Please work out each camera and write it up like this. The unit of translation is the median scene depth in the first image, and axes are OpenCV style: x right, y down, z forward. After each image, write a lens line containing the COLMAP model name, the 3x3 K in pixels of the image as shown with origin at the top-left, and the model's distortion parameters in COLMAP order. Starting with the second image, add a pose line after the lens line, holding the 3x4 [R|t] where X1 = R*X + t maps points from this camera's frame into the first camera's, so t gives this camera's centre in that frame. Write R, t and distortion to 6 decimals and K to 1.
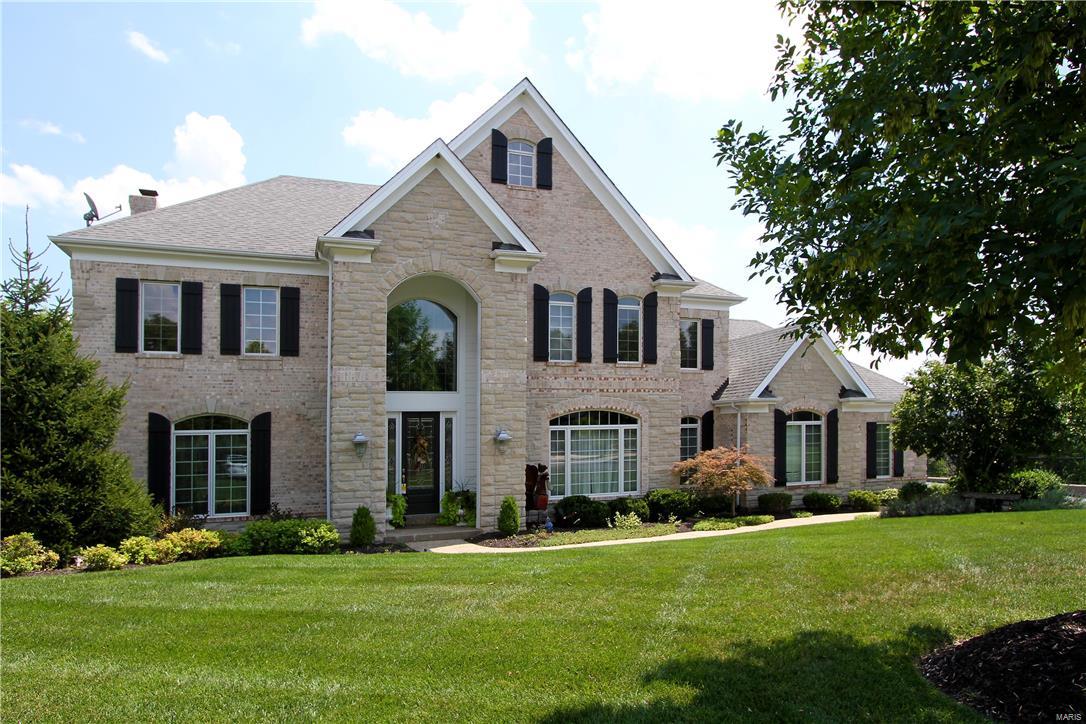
lens RADIAL K [[658.1, 0, 542.9], [0, 658.1, 363.9], [0, 0, 1]] dist [-0.009054, -0.000767]
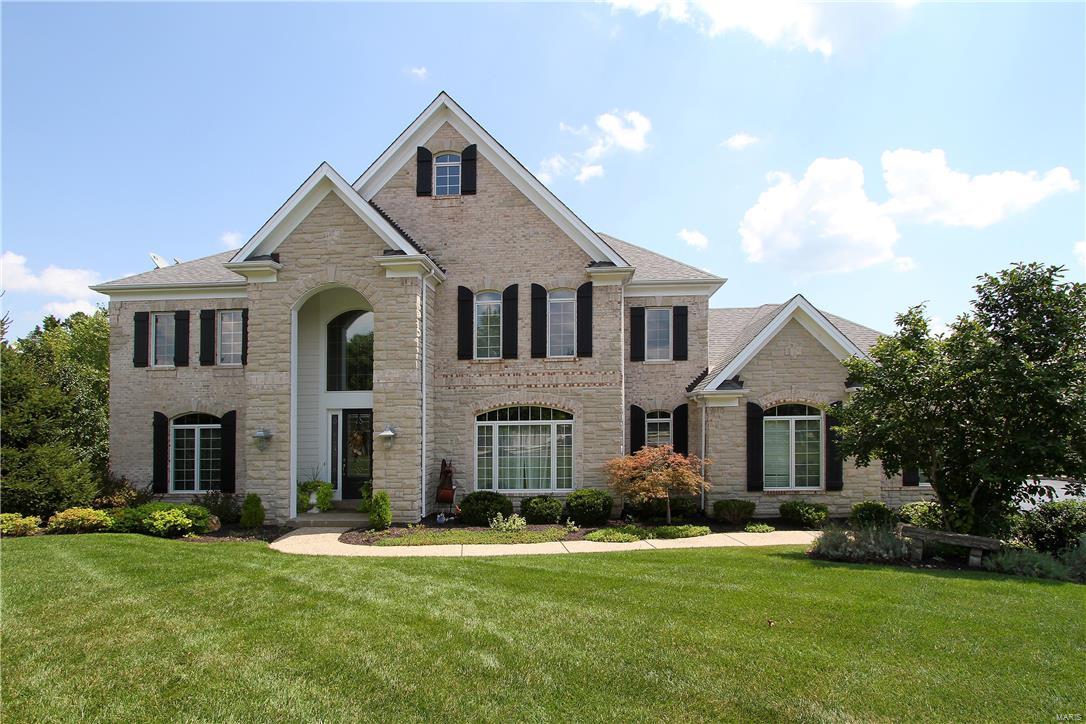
lens RADIAL K [[508.9, 0, 543.1], [0, 508.9, 365.5], [0, 0, 1]] dist [-0.012033, 0.001881]
pose [[0.911944, -0.036910, -0.408652, 0.438041], [0.040342, 0.999186, -0.000221, 0.010766], [0.408327, -0.016284, 0.912690, 0.314300]]
